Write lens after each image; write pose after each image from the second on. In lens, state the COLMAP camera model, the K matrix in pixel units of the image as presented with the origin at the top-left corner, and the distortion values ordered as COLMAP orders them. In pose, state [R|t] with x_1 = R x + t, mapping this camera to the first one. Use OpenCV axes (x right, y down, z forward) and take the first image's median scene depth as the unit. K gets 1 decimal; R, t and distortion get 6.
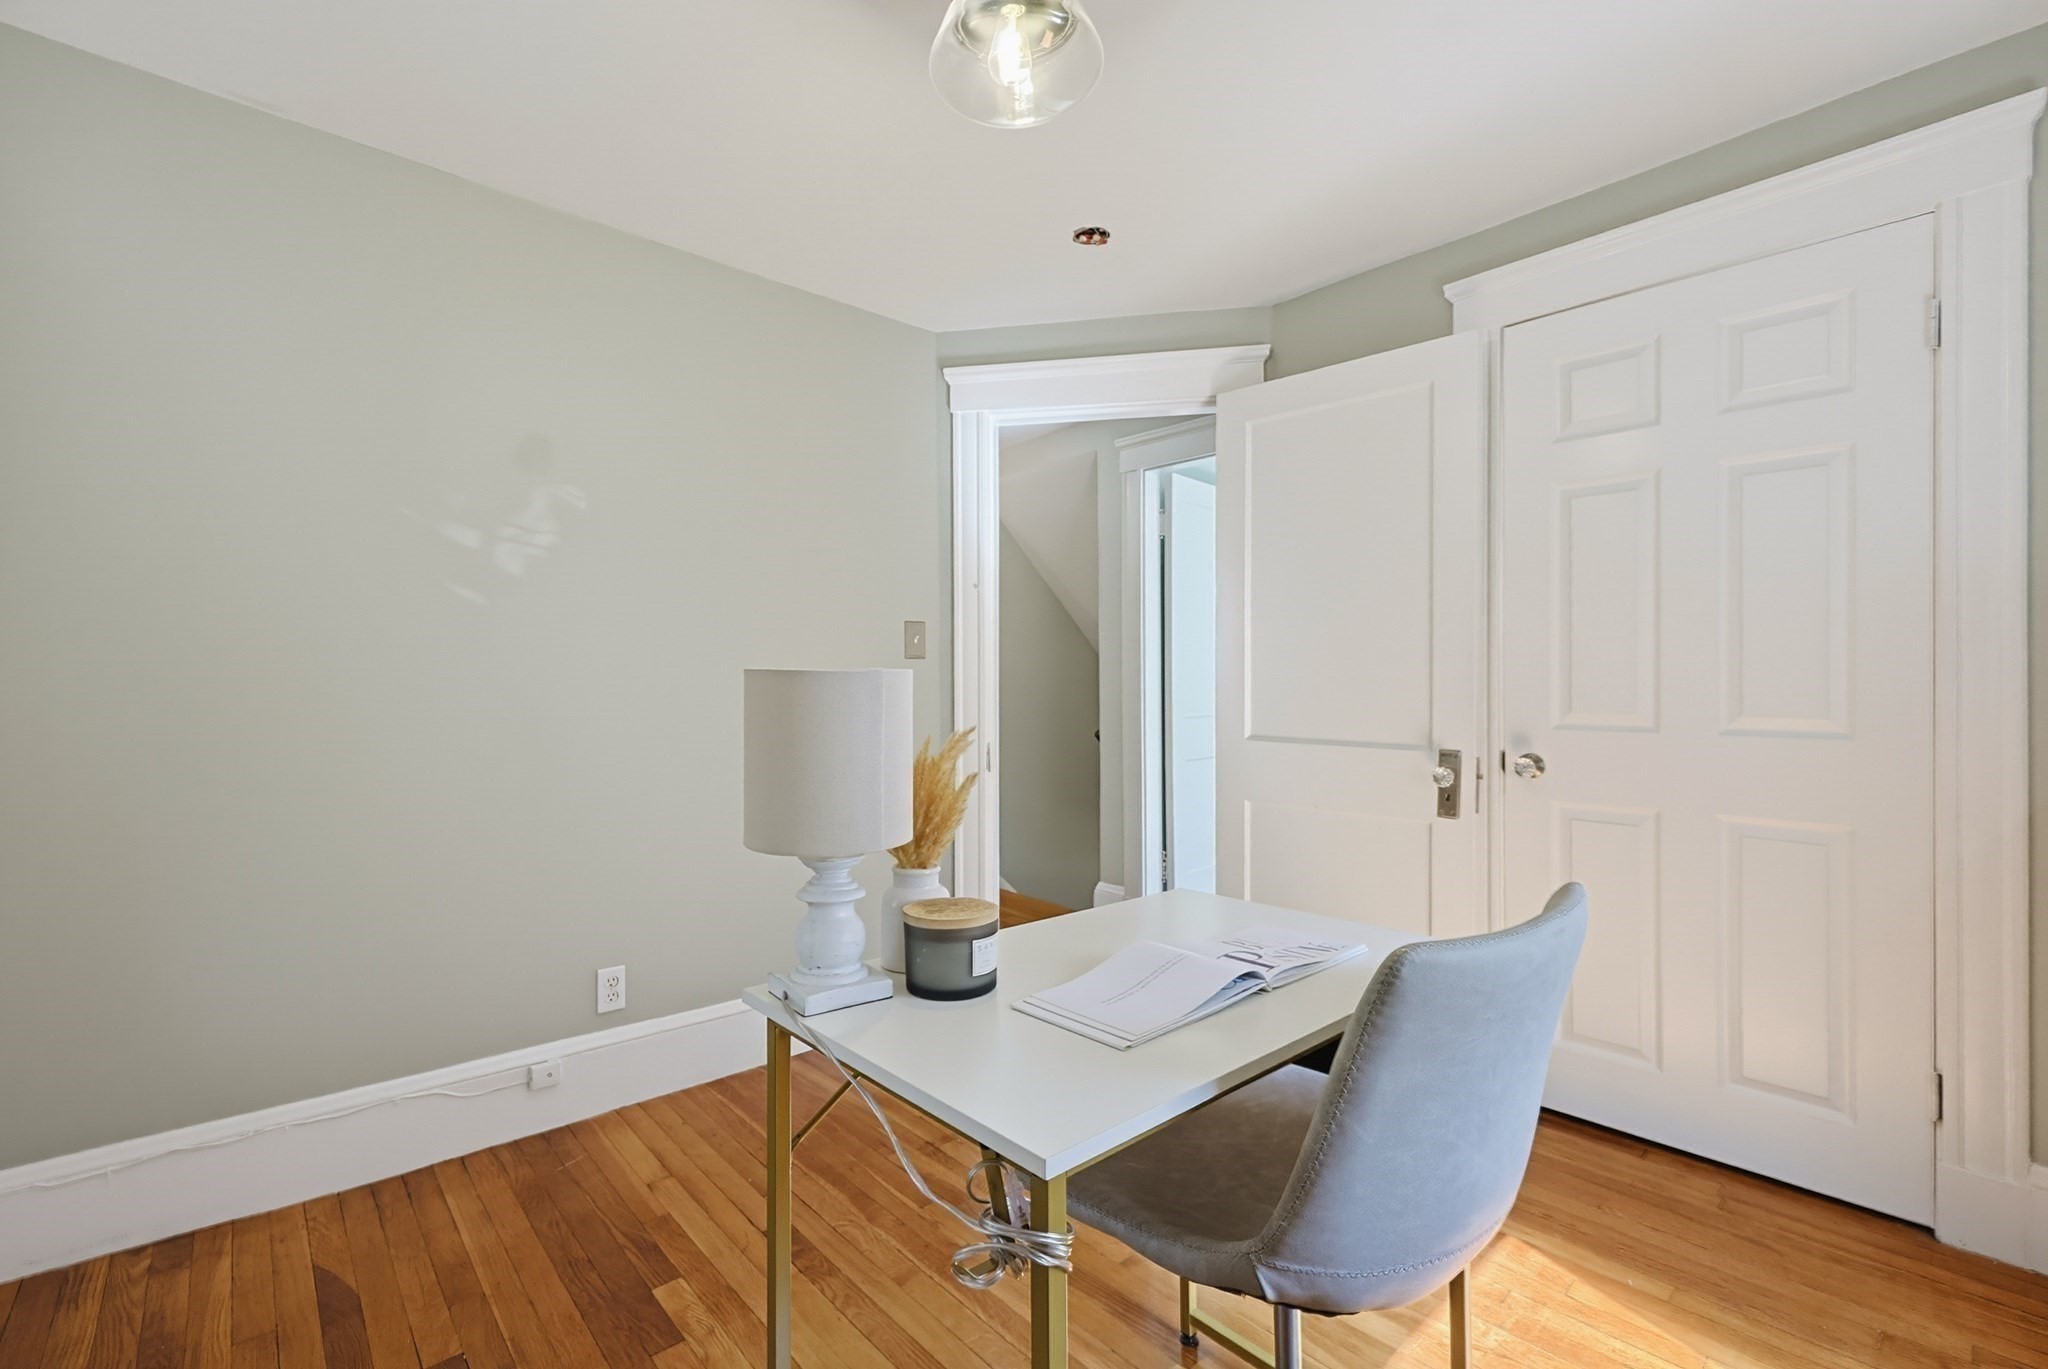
lens RADIAL K [[879.2, 0, 1024.0], [0, 879.2, 684.5], [0, 0, 1]] dist [0.000622, 0.000171]
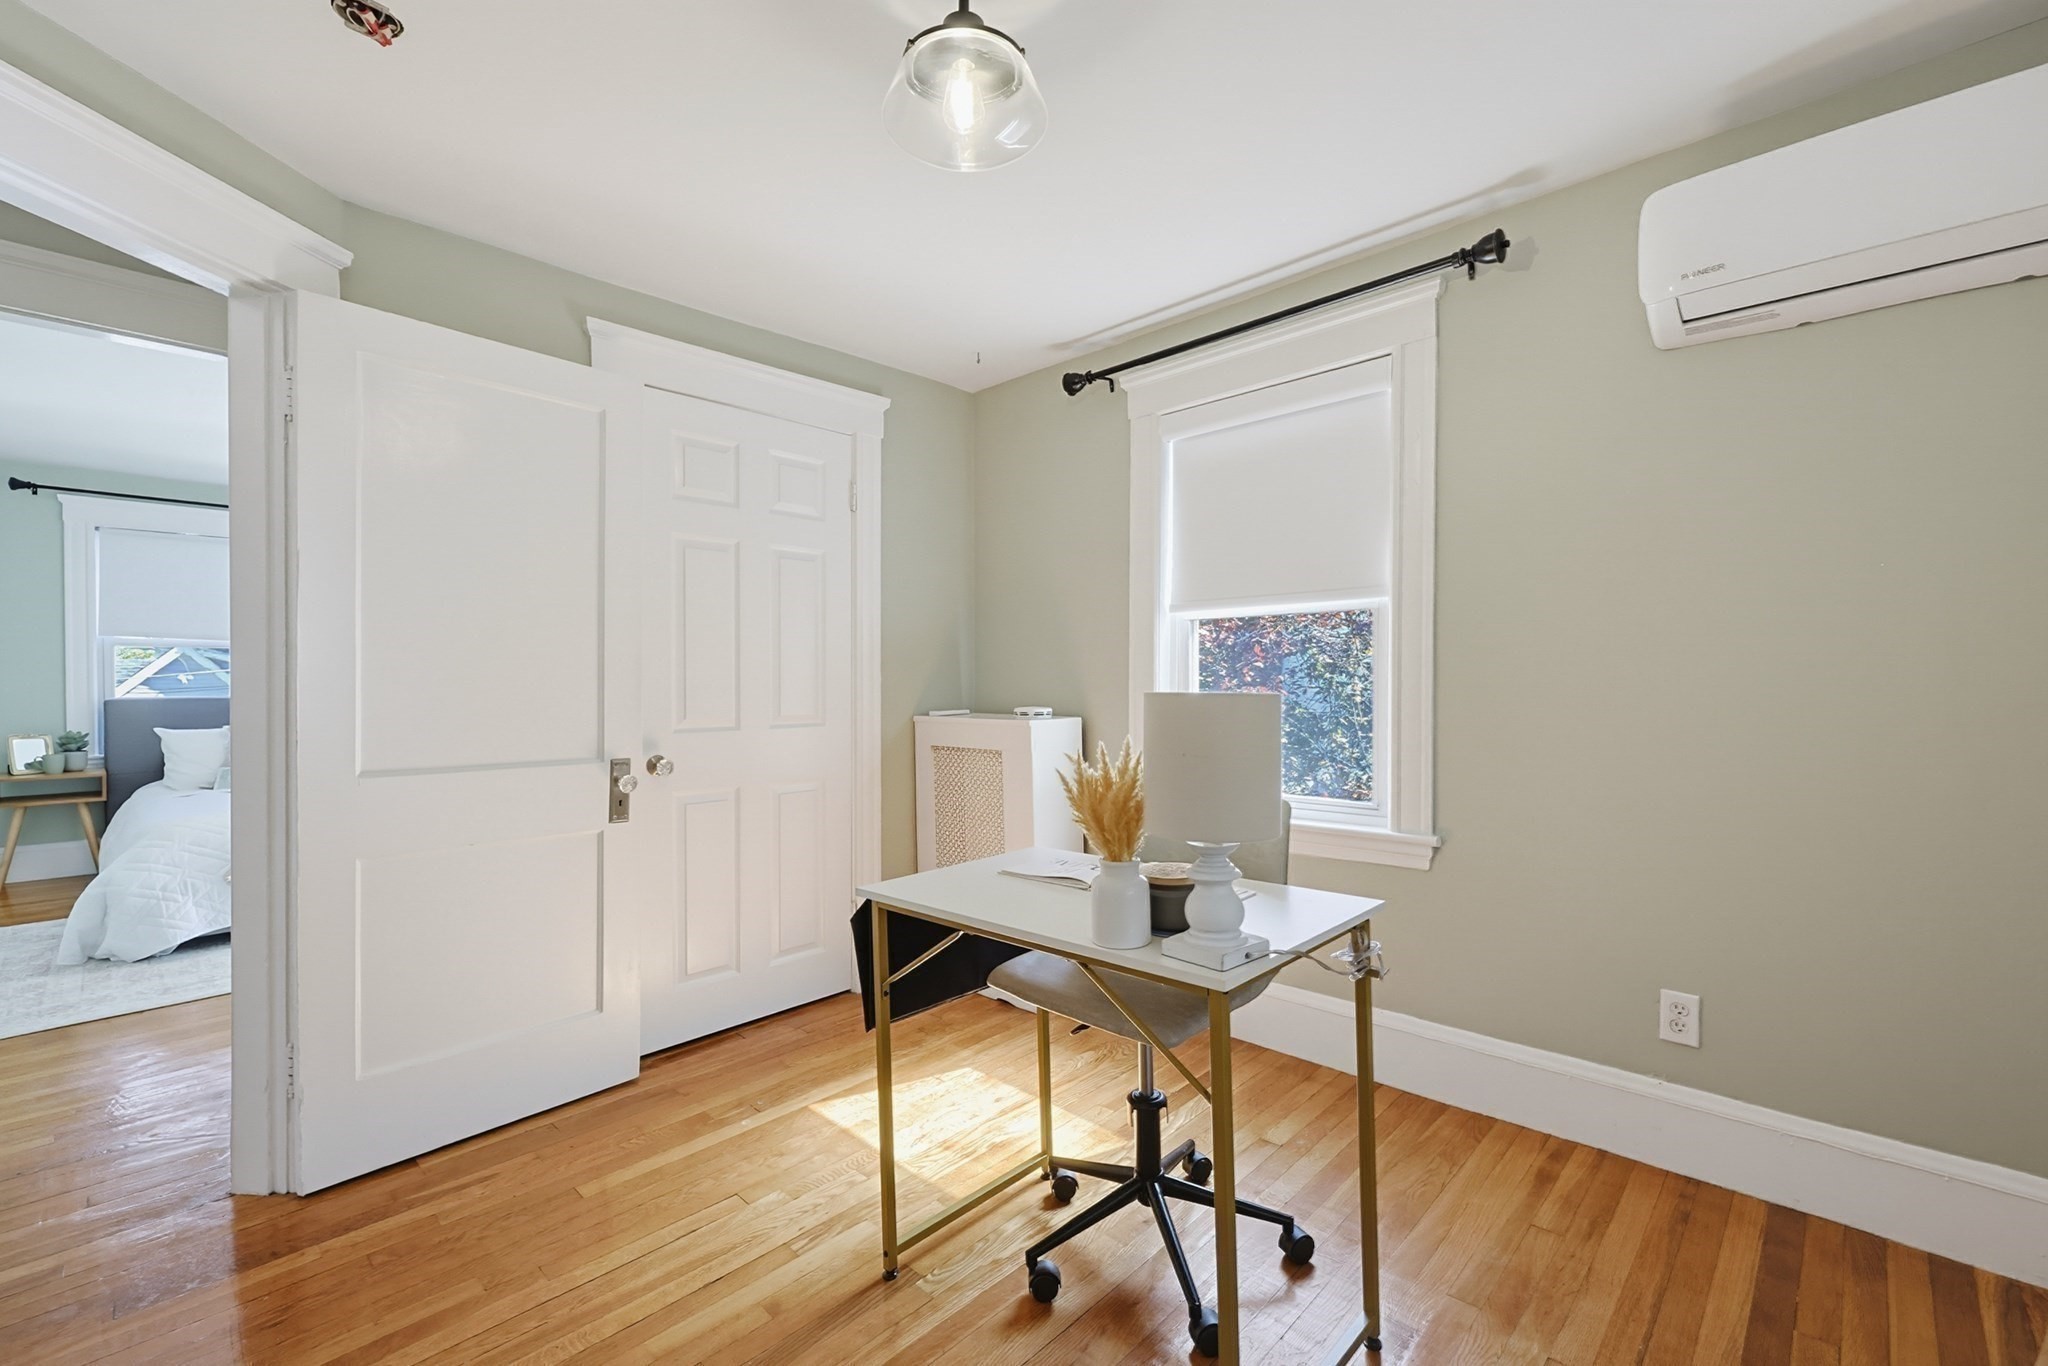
lens RADIAL K [[873.4, 0, 1024.0], [0, 873.4, 683.0], [0, 0, 1]] dist [-0.000672, -0.000046]
pose [[-0.072165, -0.002973, 0.997388, -0.618656], [0.009025, 0.999953, 0.003634, -0.018325], [-0.997352, 0.009264, -0.072135, 0.581539]]
